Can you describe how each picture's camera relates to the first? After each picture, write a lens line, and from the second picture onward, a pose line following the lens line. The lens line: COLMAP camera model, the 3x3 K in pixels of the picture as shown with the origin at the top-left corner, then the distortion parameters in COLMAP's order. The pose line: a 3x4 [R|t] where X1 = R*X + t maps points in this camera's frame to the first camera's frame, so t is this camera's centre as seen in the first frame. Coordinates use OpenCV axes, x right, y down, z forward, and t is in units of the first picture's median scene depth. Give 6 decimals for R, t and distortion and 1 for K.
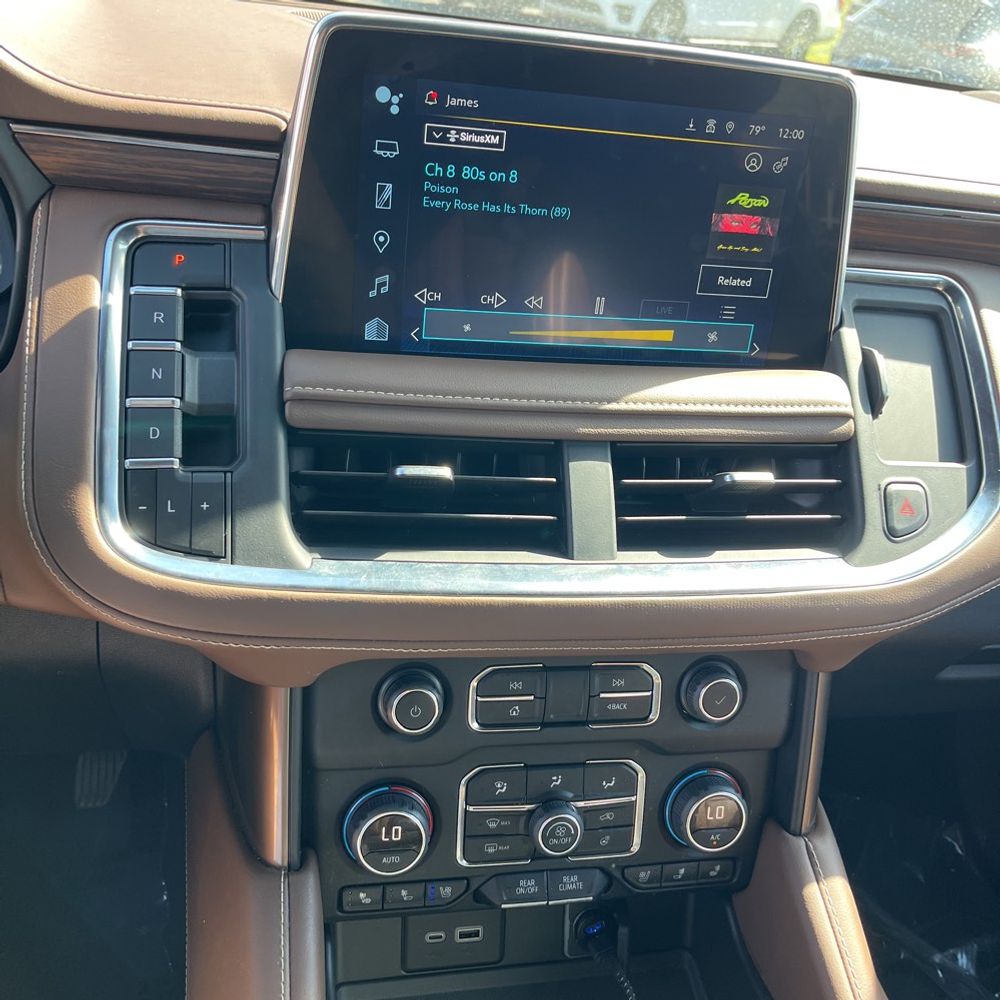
lens RADIAL K [[1032.3, 0, 522.0], [0, 1032.3, 480.0], [0, 0, 1]] dist [0.023265, 0.000000]
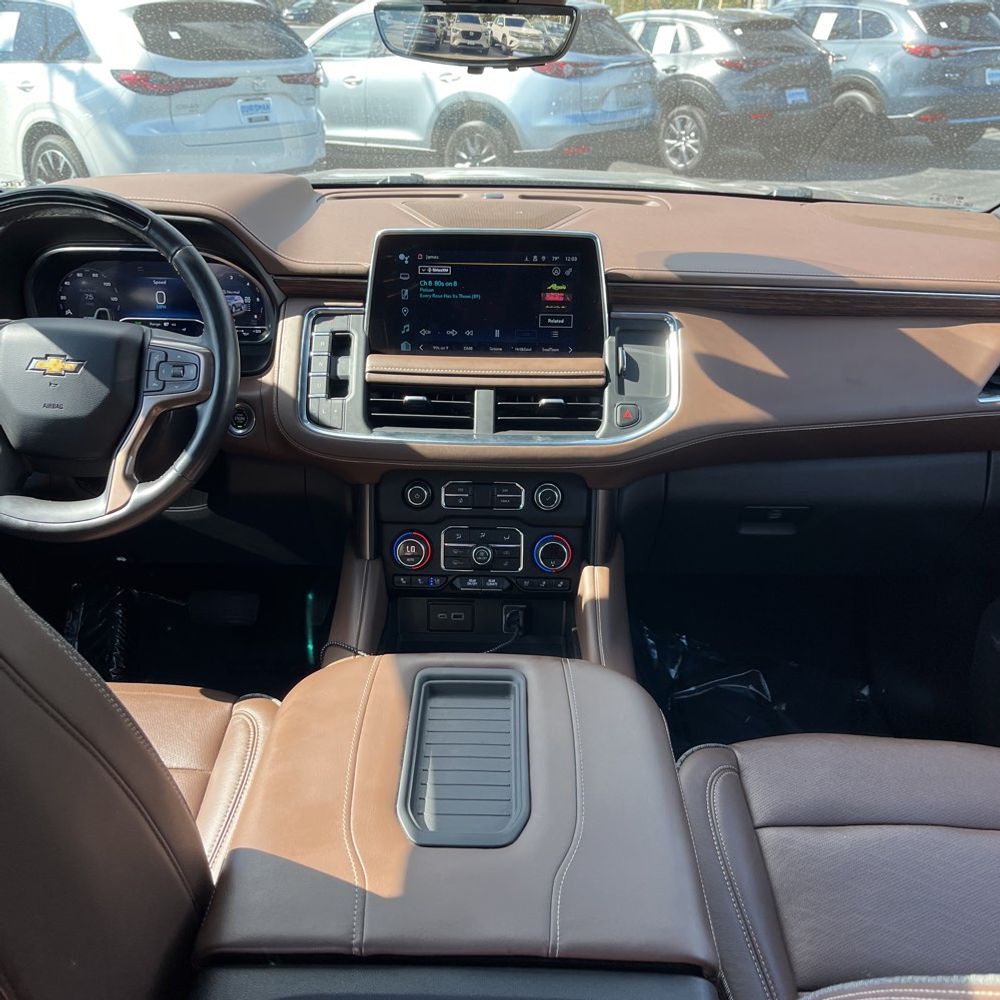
lens RADIAL K [[1032.3, 0, 499.3], [0, 1032.3, 500.4], [0, 0, 1]] dist [0.023265, 0.000000]
pose [[0.971371, -0.002989, -0.237548, 0.675063], [-0.003615, 0.999619, -0.027361, 0.295867], [0.237539, 0.027437, 0.970990, -1.370795]]
